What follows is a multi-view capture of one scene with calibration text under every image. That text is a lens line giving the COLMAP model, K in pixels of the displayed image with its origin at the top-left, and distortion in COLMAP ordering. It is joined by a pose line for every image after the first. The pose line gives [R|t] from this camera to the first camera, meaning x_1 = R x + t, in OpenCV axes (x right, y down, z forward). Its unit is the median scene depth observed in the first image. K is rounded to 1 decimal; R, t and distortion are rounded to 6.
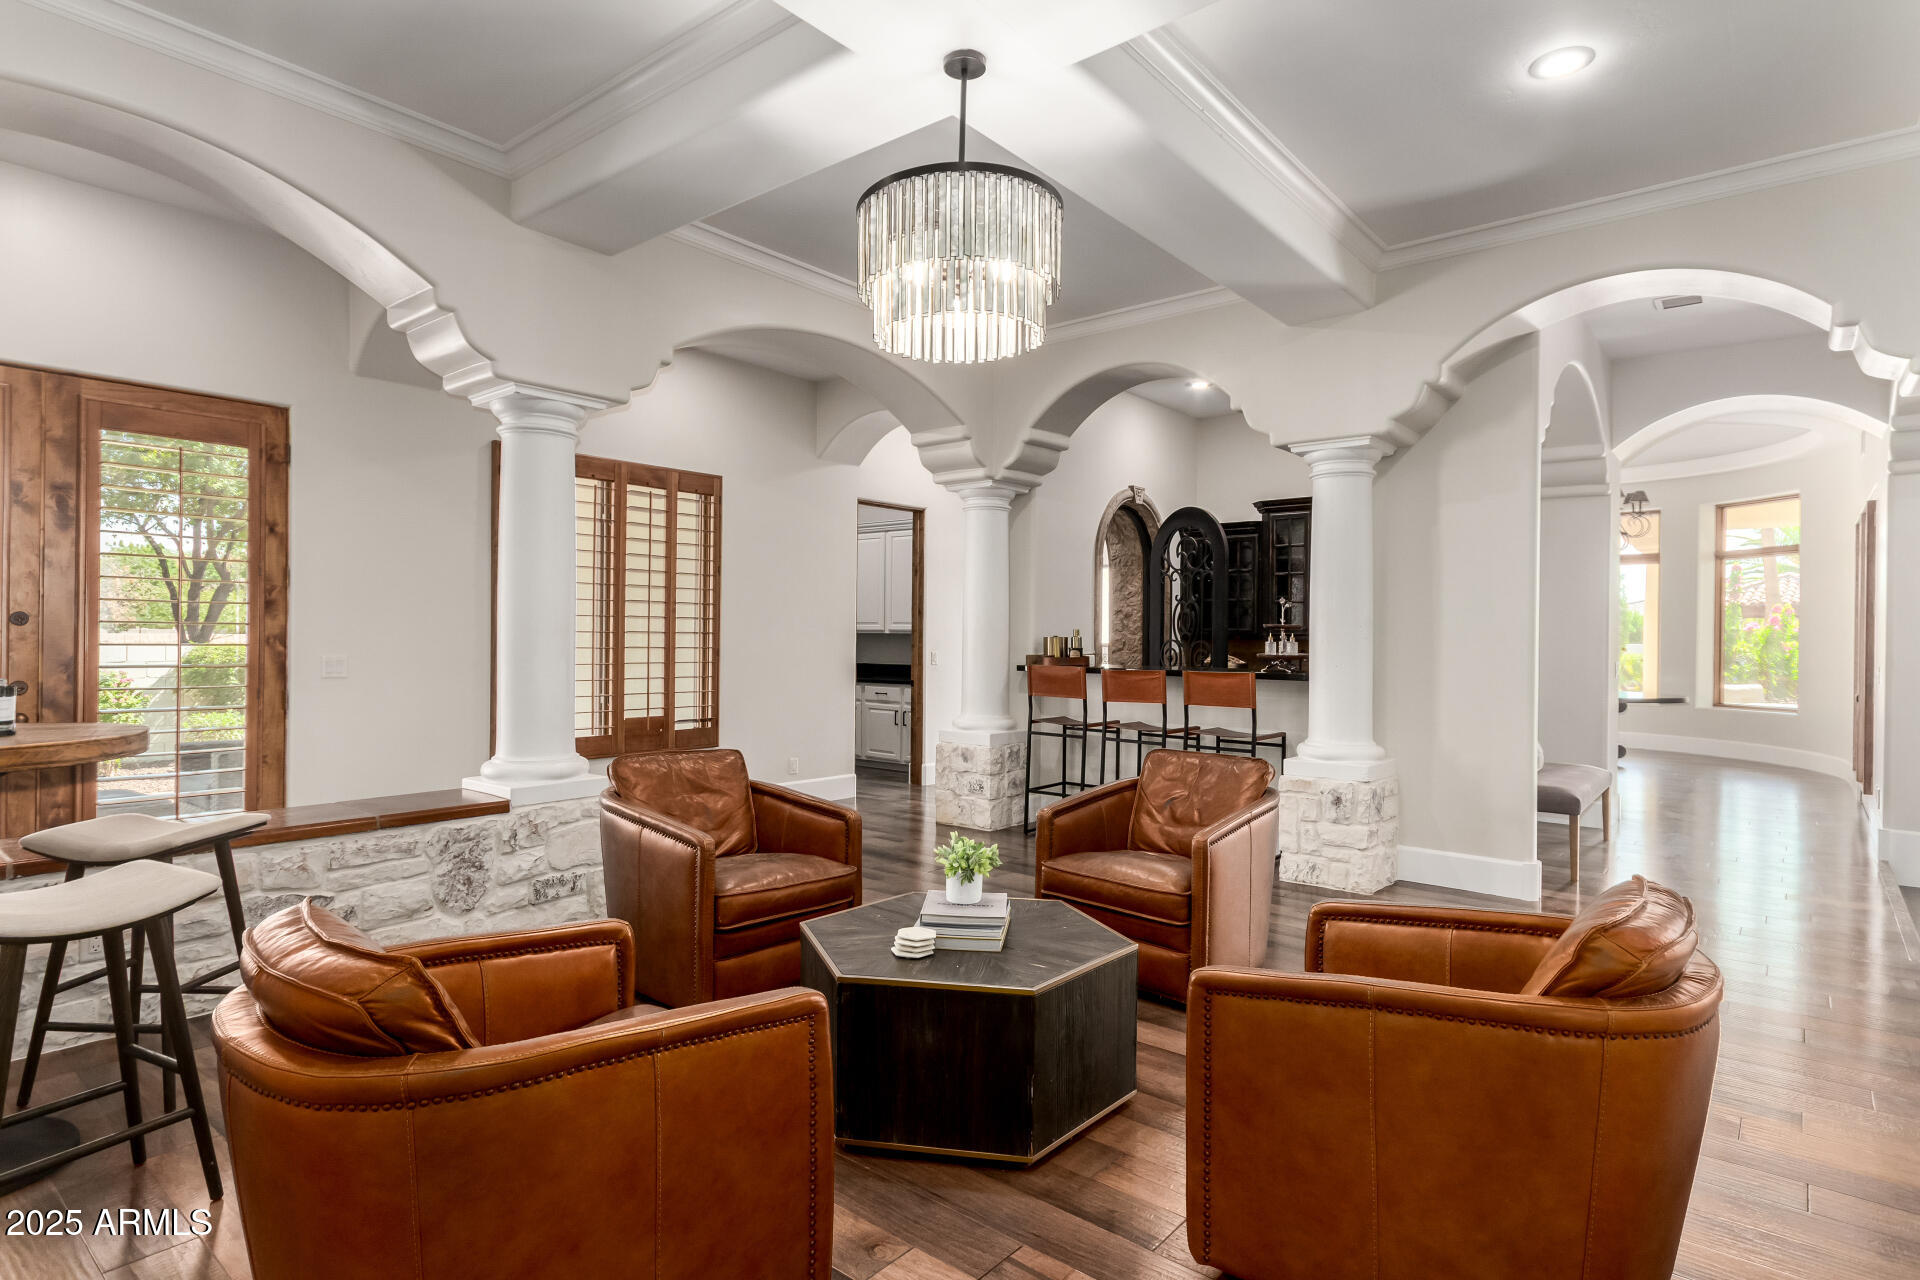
lens RADIAL K [[1001.5, 0, 1001.1], [0, 1001.5, 630.0], [0, 0, 1]] dist [0.006295, -0.000047]
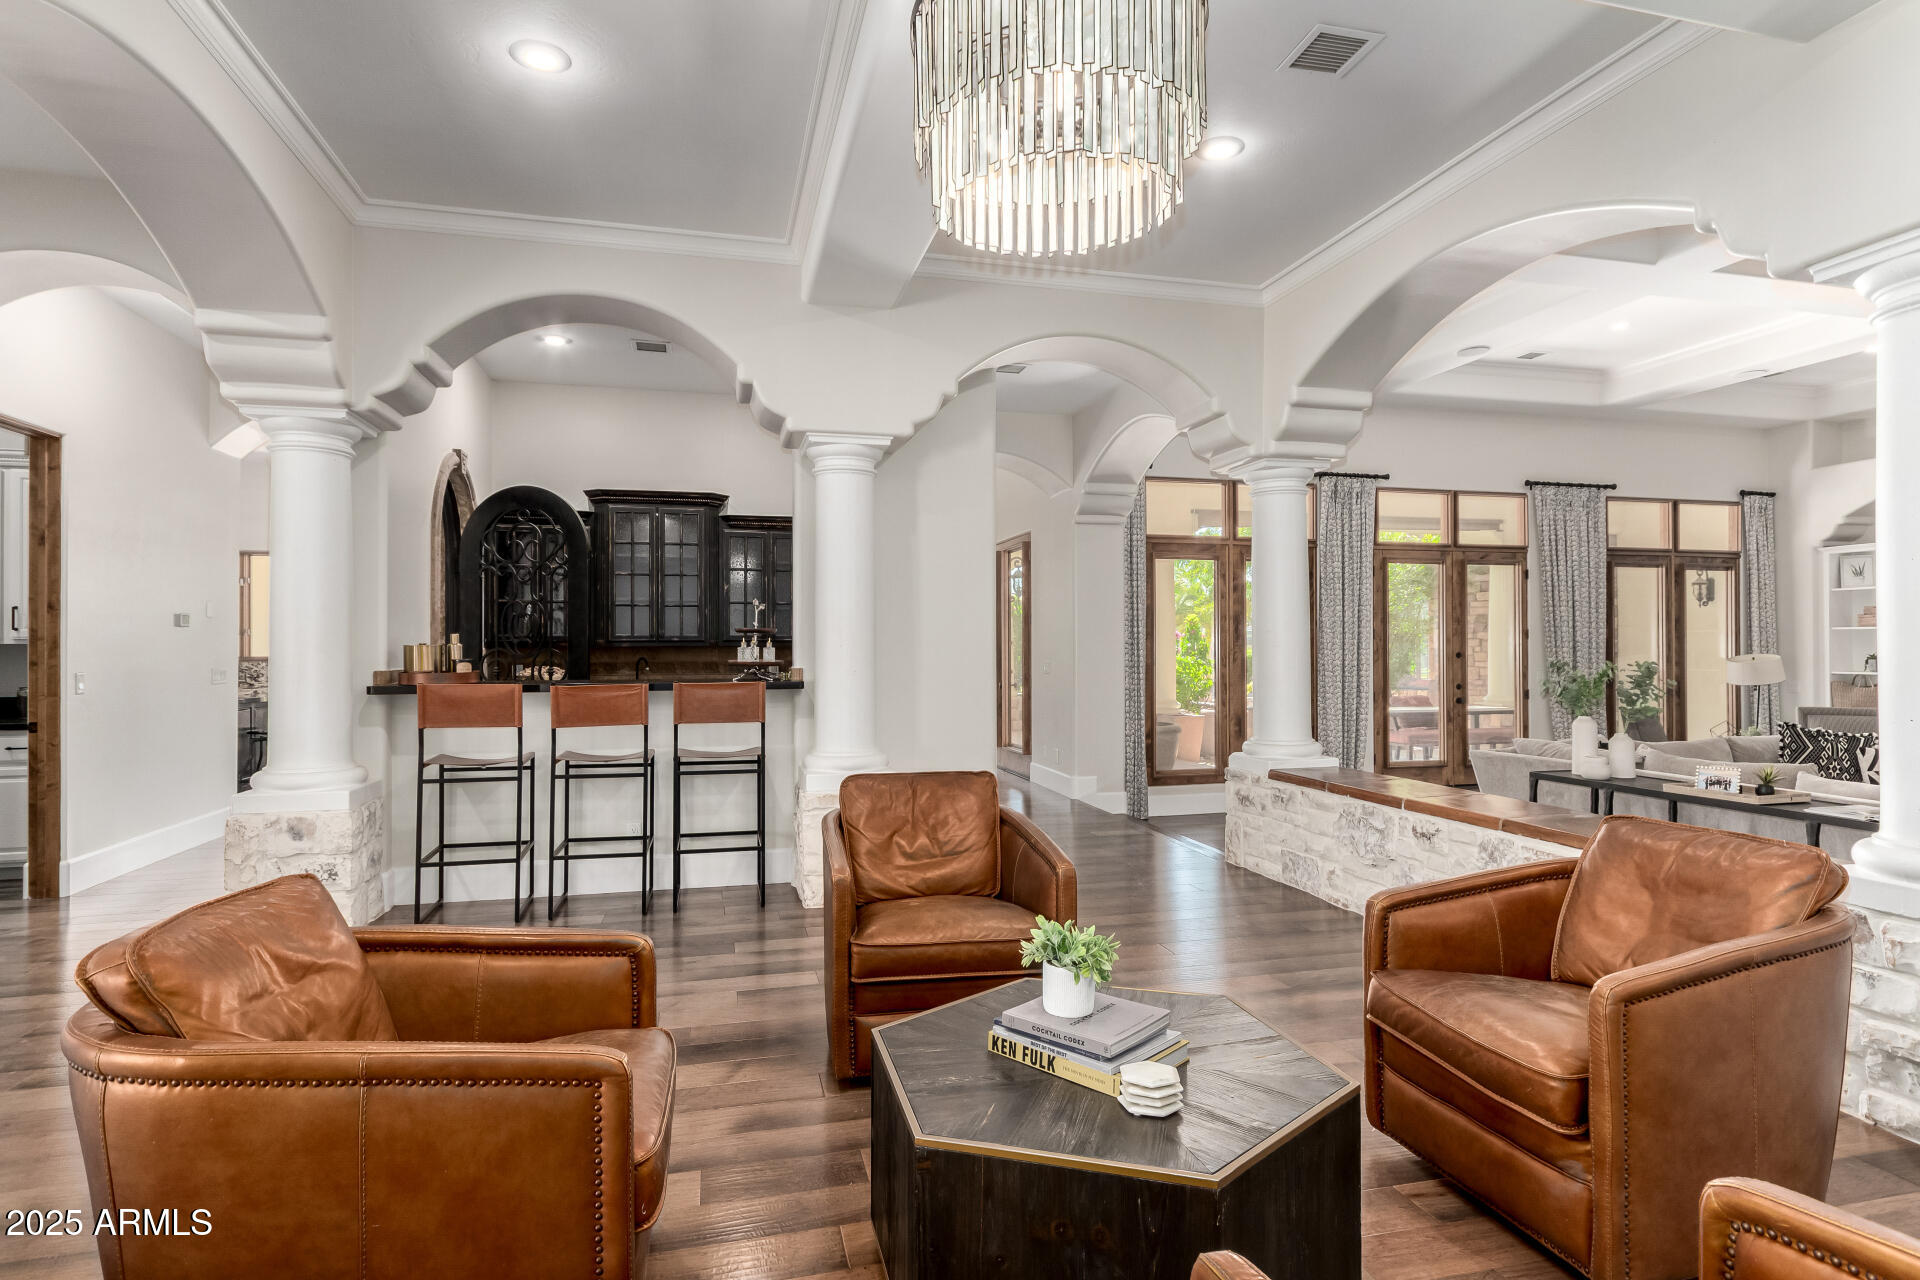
lens RADIAL K [[960.8, 0, 940.8], [0, 960.8, 656.4], [0, 0, 1]] dist [0.011526, -0.005613]
pose [[0.608242, -0.021317, 0.793465, -0.278637], [0.005021, 0.999723, 0.023009, 0.000660], [-0.793736, -0.010011, 0.608180, 0.294773]]
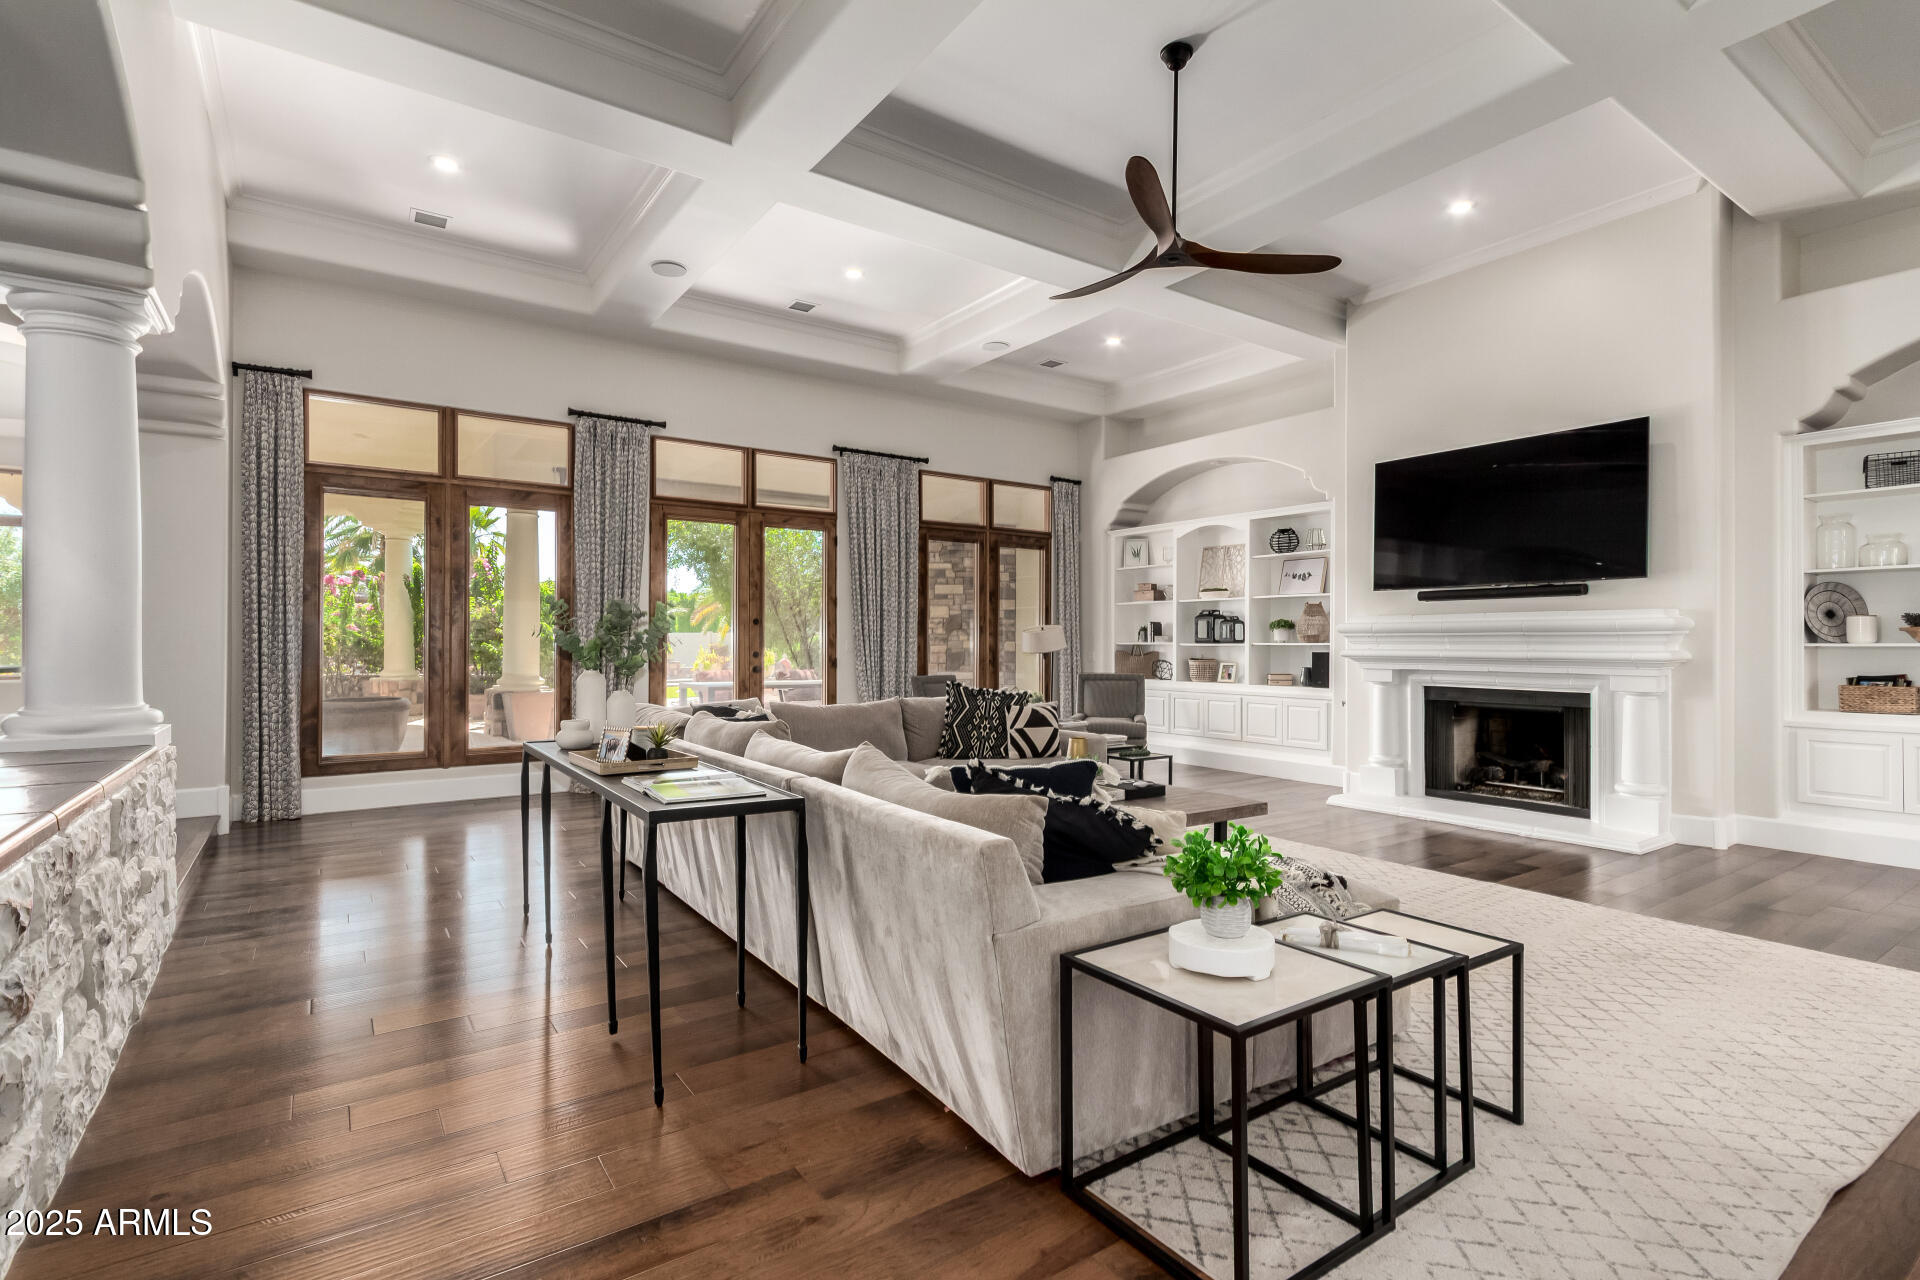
lens RADIAL K [[889.3, 0, 931.9], [0, 889.3, 641.1], [0, 0, 1]] dist [0.010484, -0.001746]
pose [[0.293175, -0.010380, 0.956002, 0.227162], [-0.004744, 0.999913, 0.012311, 0.047141], [-0.956047, -0.008144, 0.293100, -0.059628]]
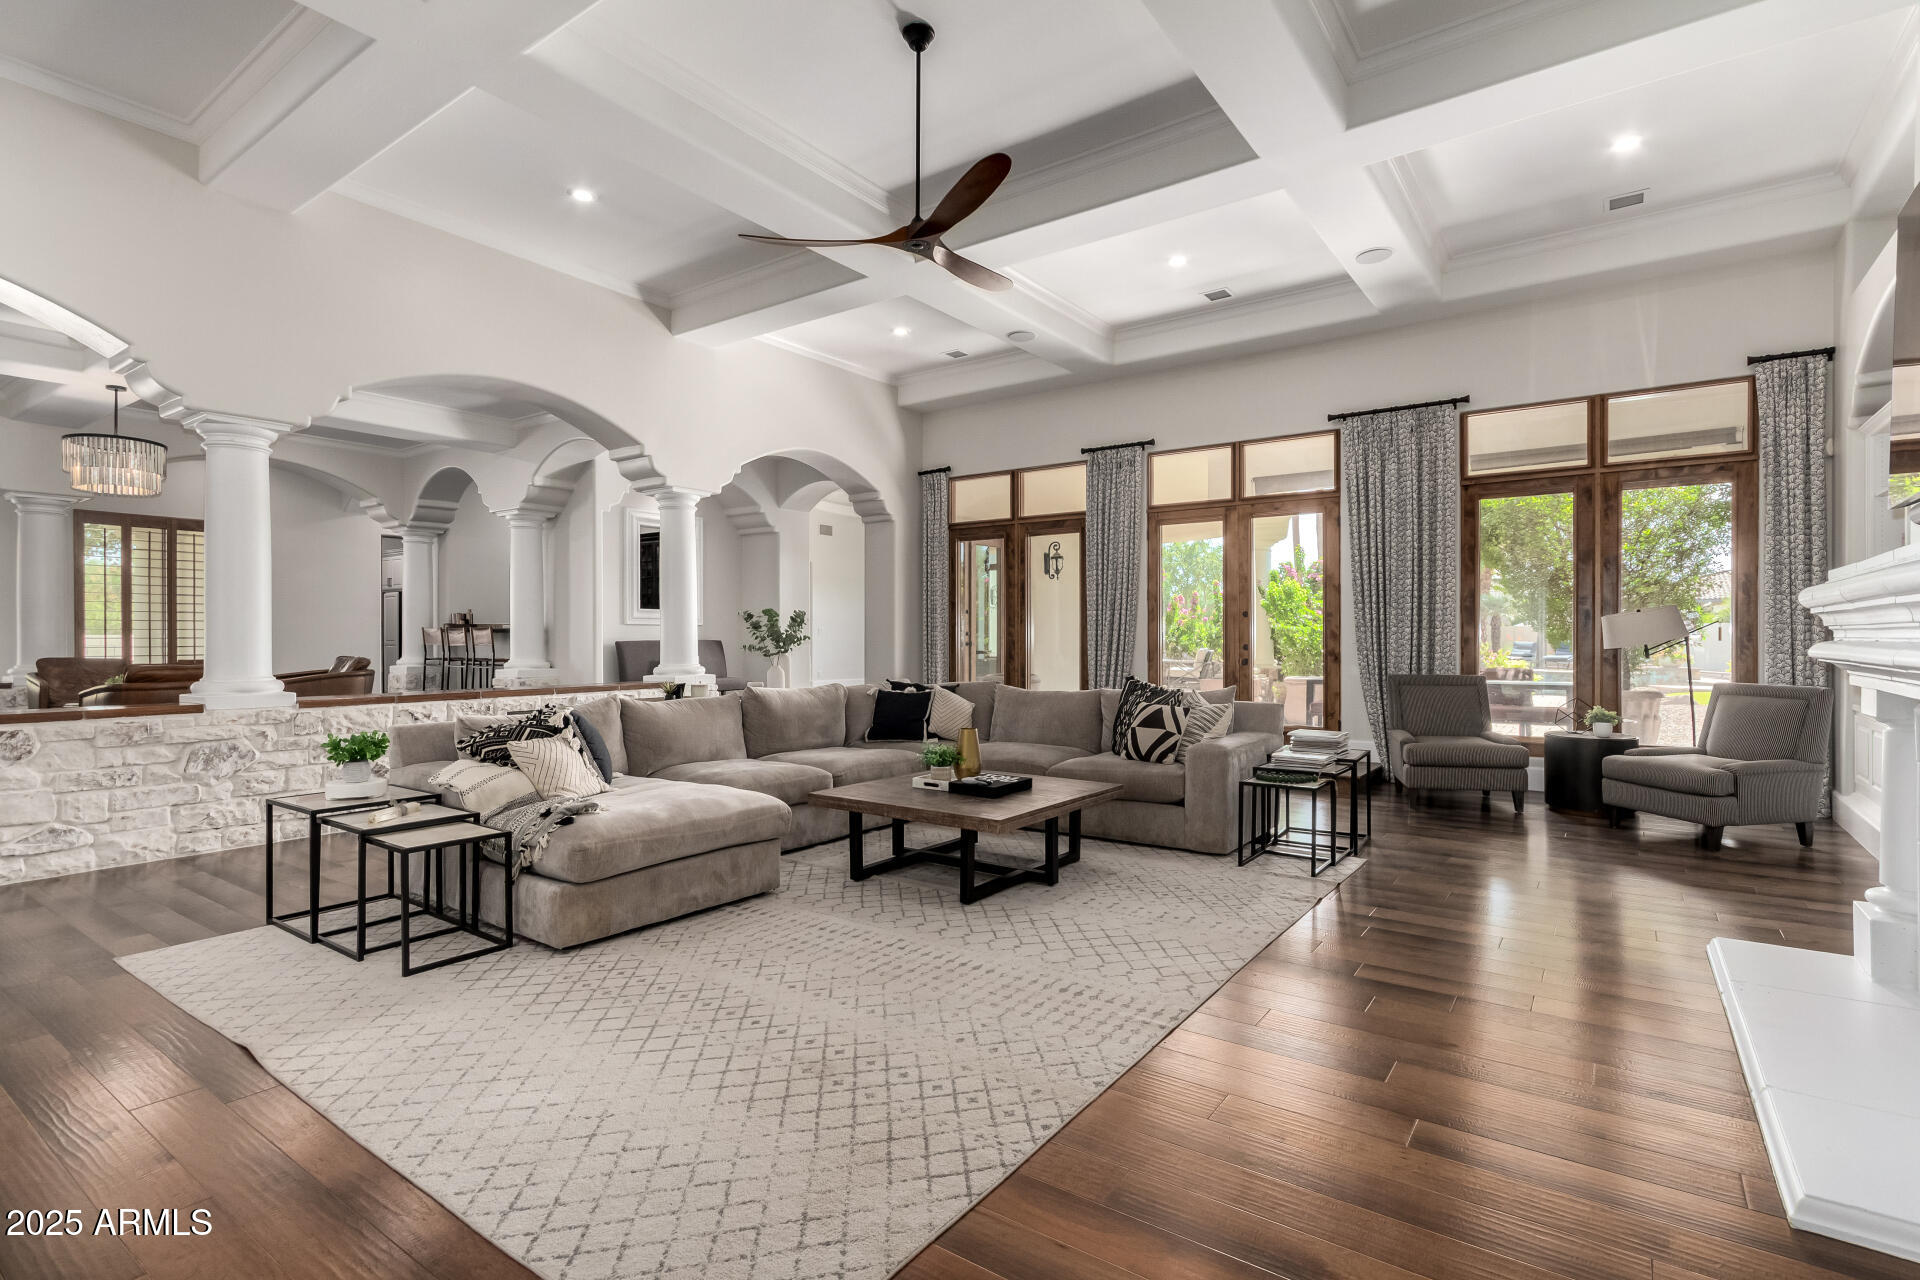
lens RADIAL K [[889.3, 0, 976.2], [0, 889.3, 622.5], [0, 0, 1]] dist [0.010484, -0.001746]
pose [[0.996648, -0.012794, 0.080799, 0.913335], [0.013616, 0.999861, -0.009625, 0.056157], [-0.080665, 0.010693, 0.996684, -0.701791]]
